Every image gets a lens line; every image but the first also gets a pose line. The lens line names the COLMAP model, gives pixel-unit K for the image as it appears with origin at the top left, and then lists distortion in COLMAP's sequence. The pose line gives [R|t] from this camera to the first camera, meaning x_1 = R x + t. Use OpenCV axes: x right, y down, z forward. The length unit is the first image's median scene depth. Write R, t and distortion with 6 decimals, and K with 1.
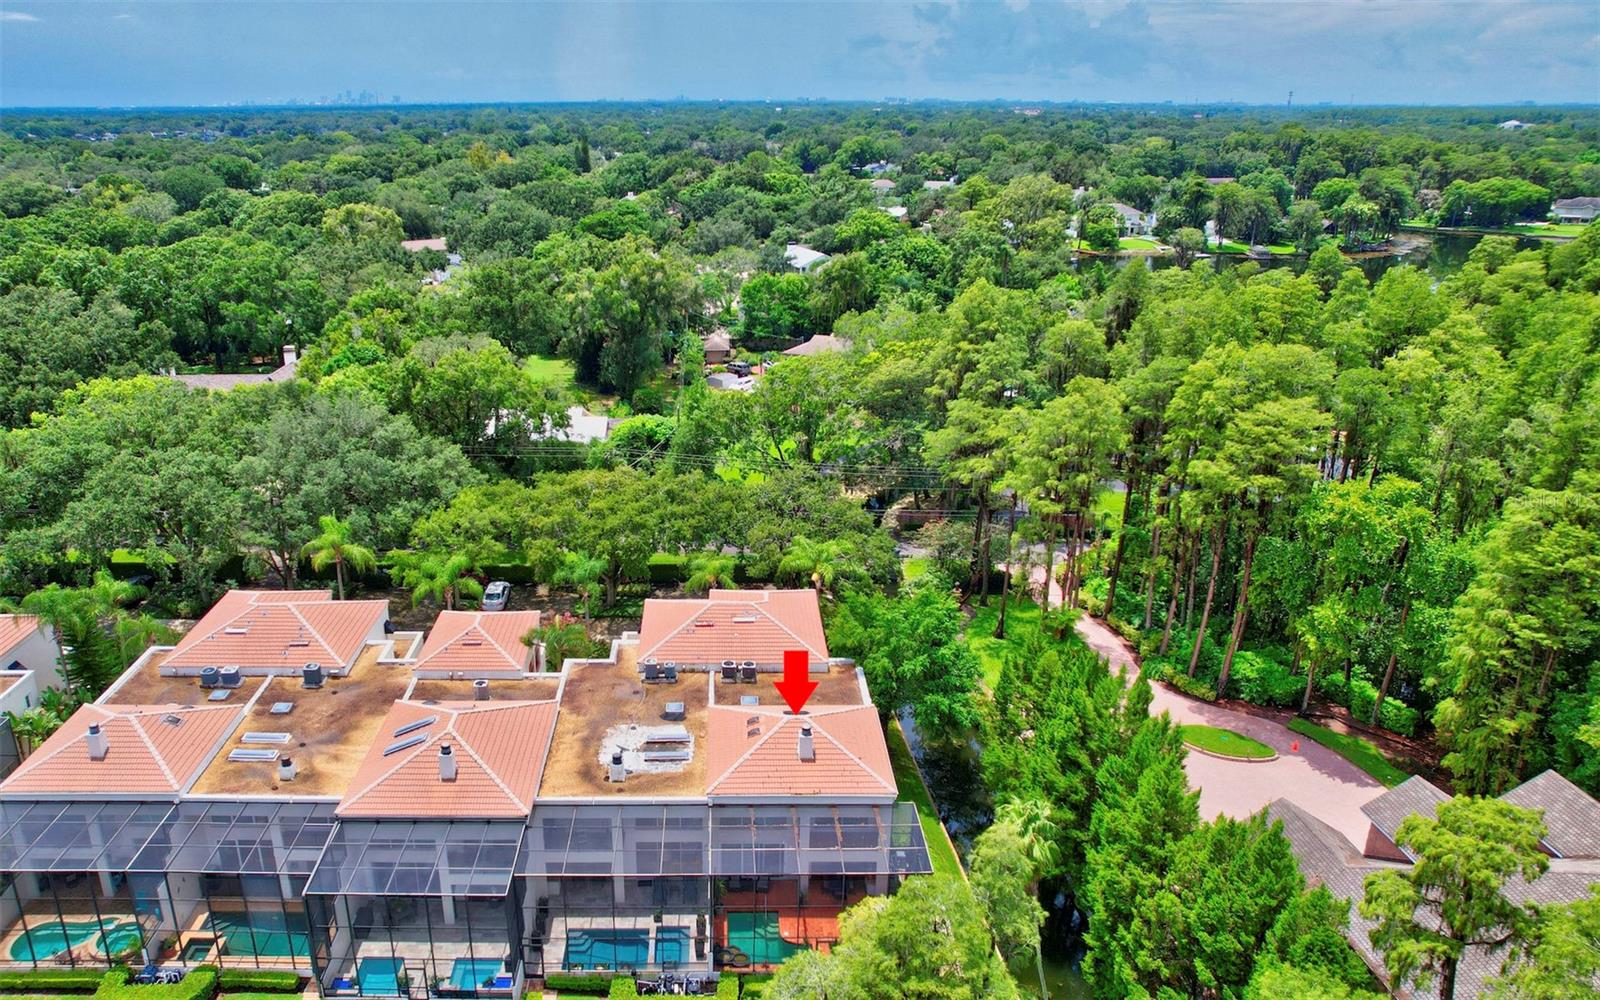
lens RADIAL K [[1106.8, 0, 712.4], [0, 1106.8, 501.3], [0, 0, 1]] dist [-0.002384, -0.000398]
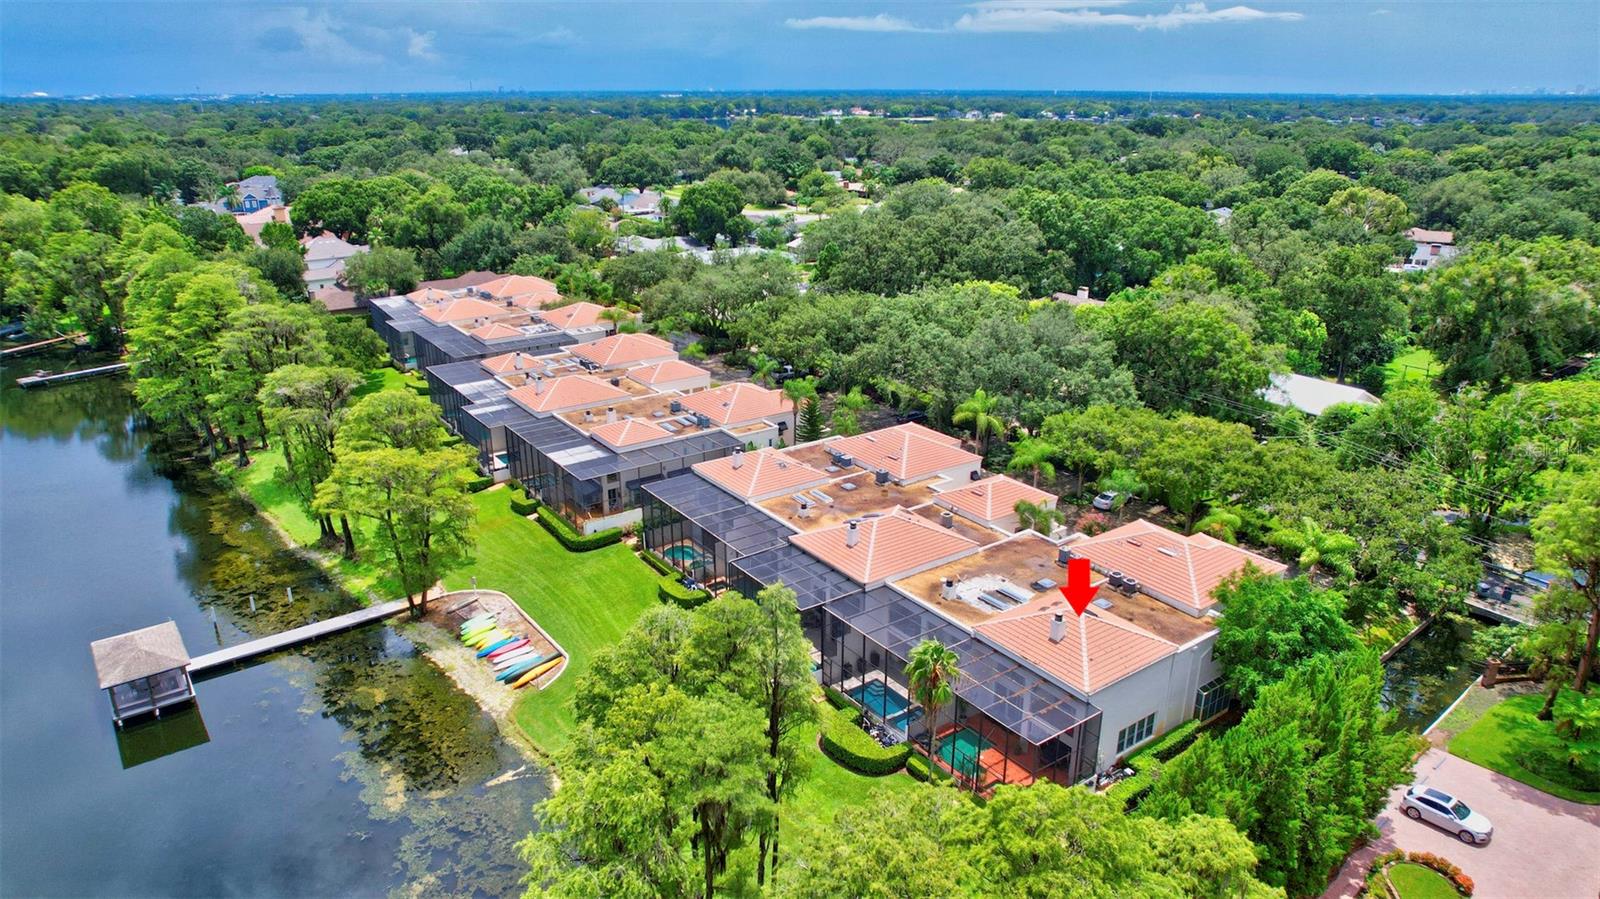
lens RADIAL K [[1001.8, 0, 803.7], [0, 1001.8, 454.6], [0, 0, 1]] dist [-0.086771, 0.063288]
pose [[0.604458, 0.283970, -0.744306, 0.515499], [-0.277828, 0.950794, 0.137124, -0.019797], [0.746621, 0.123903, 0.653610, 0.064835]]
